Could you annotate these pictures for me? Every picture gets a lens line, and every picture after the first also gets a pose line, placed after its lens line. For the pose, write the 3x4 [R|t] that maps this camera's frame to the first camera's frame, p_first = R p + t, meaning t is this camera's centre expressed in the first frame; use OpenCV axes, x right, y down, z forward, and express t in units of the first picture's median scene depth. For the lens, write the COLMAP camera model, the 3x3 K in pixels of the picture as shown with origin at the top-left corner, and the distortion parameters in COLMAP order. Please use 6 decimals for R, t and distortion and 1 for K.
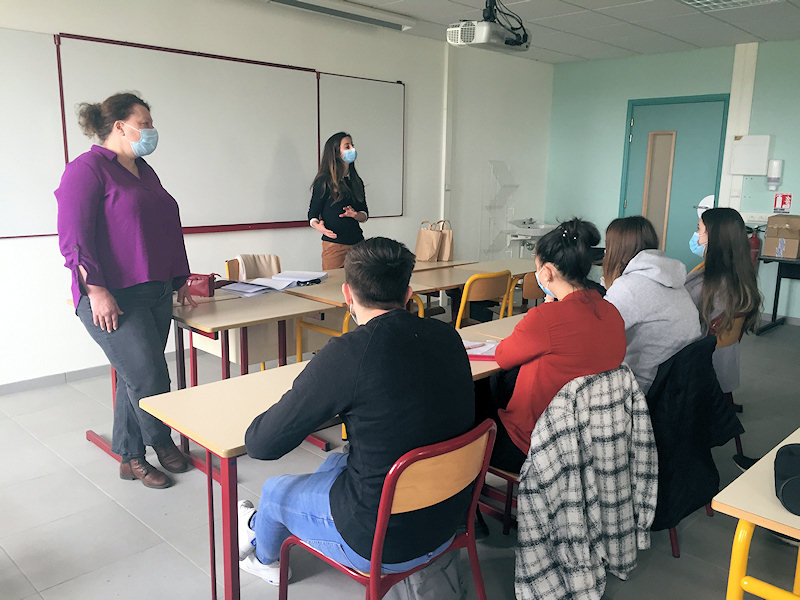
lens RADIAL K [[672.4, 0, 402.6], [0, 672.4, 299.7], [0, 0, 1]] dist [0.059662, -0.019919]
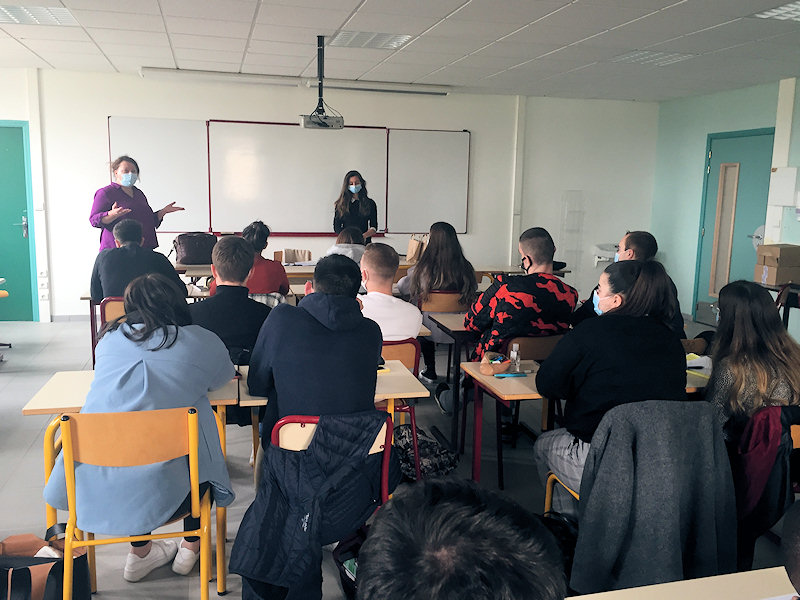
lens RADIAL K [[672.4, 0, 396.7], [0, 672.4, 298.4], [0, 0, 1]] dist [0.059662, -0.019919]
pose [[0.859794, 0.084208, -0.503651, 0.527948], [-0.106835, 0.994145, -0.016165, 0.031703], [0.499341, 0.067706, 0.863756, -0.154924]]
